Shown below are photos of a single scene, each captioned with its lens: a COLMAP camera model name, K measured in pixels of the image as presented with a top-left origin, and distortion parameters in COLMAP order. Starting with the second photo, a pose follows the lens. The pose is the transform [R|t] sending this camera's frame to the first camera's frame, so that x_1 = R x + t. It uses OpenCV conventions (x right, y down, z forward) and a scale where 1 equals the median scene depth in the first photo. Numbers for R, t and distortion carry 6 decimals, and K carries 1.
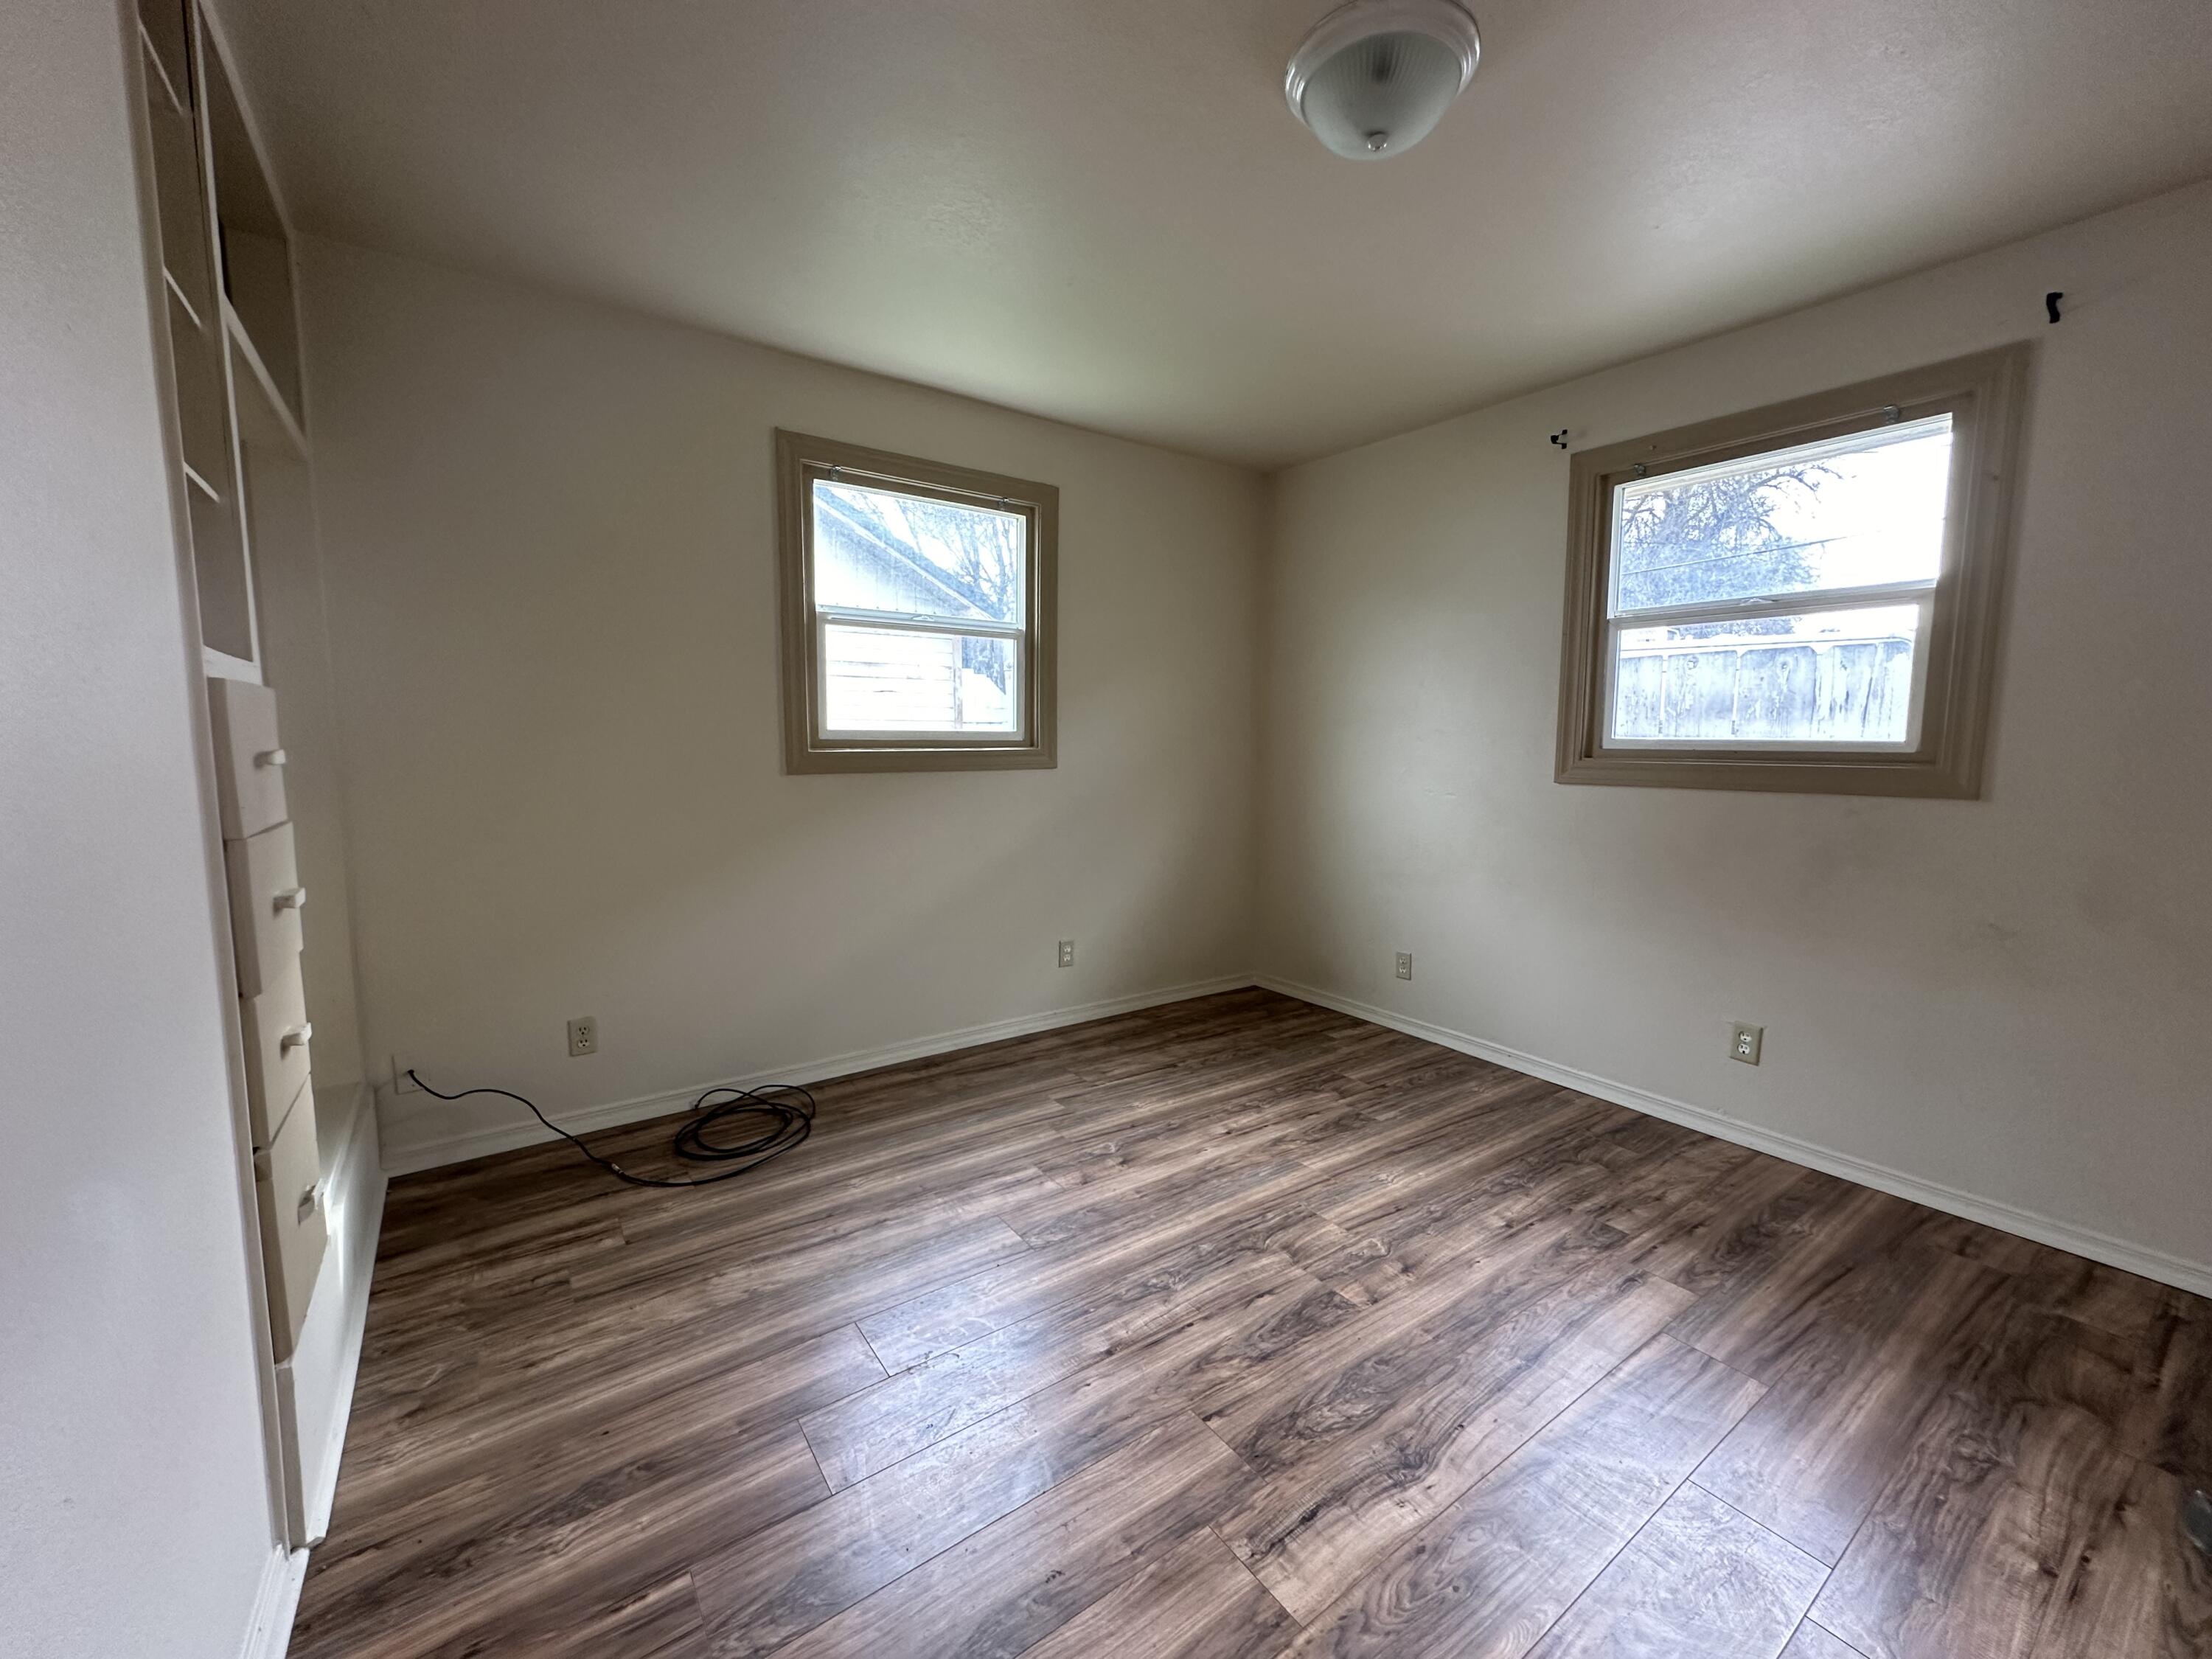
lens RADIAL K [[876.6, 0, 1109.8], [0, 876.6, 828.5], [0, 0, 1]] dist [-0.000248, 0.000259]
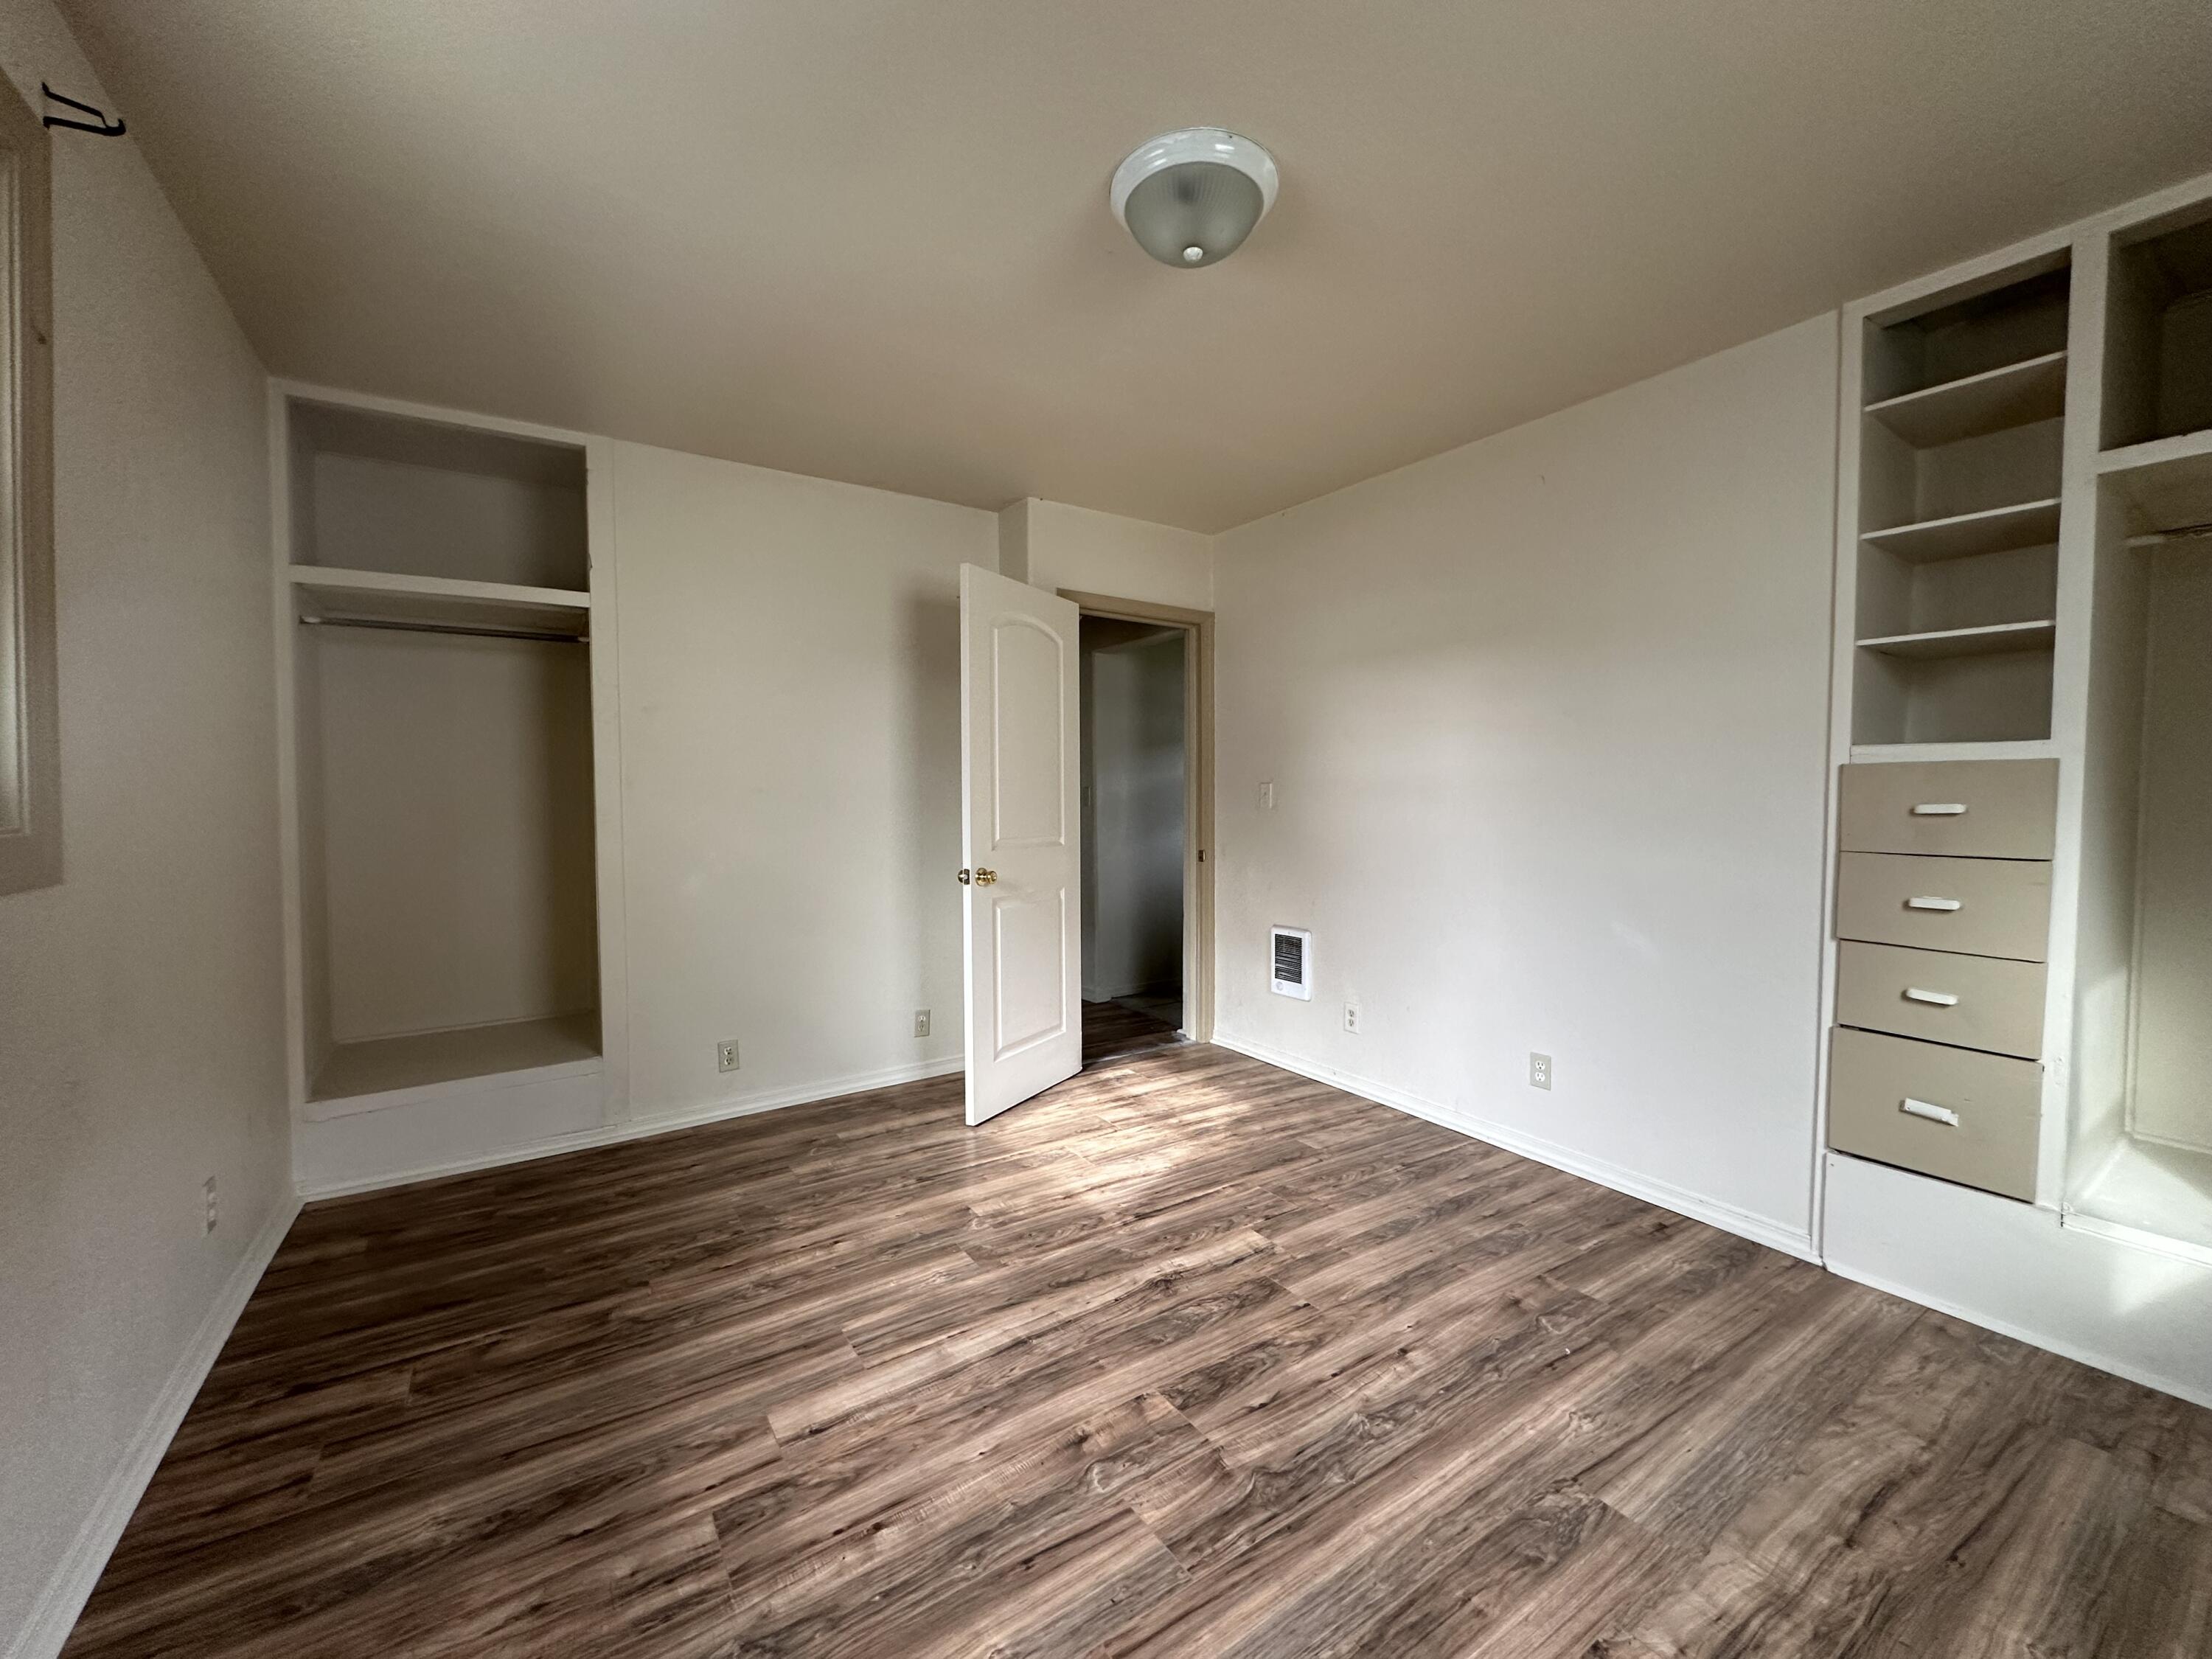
lens RADIAL K [[876.6, 0, 1109.8], [0, 876.6, 828.5], [0, 0, 1]] dist [-0.000248, 0.000259]
pose [[-0.999612, -0.008194, 0.026640, 0.308856], [-0.004426, 0.990347, 0.138542, -0.178112], [-0.027518, 0.138370, -0.989998, 1.806637]]
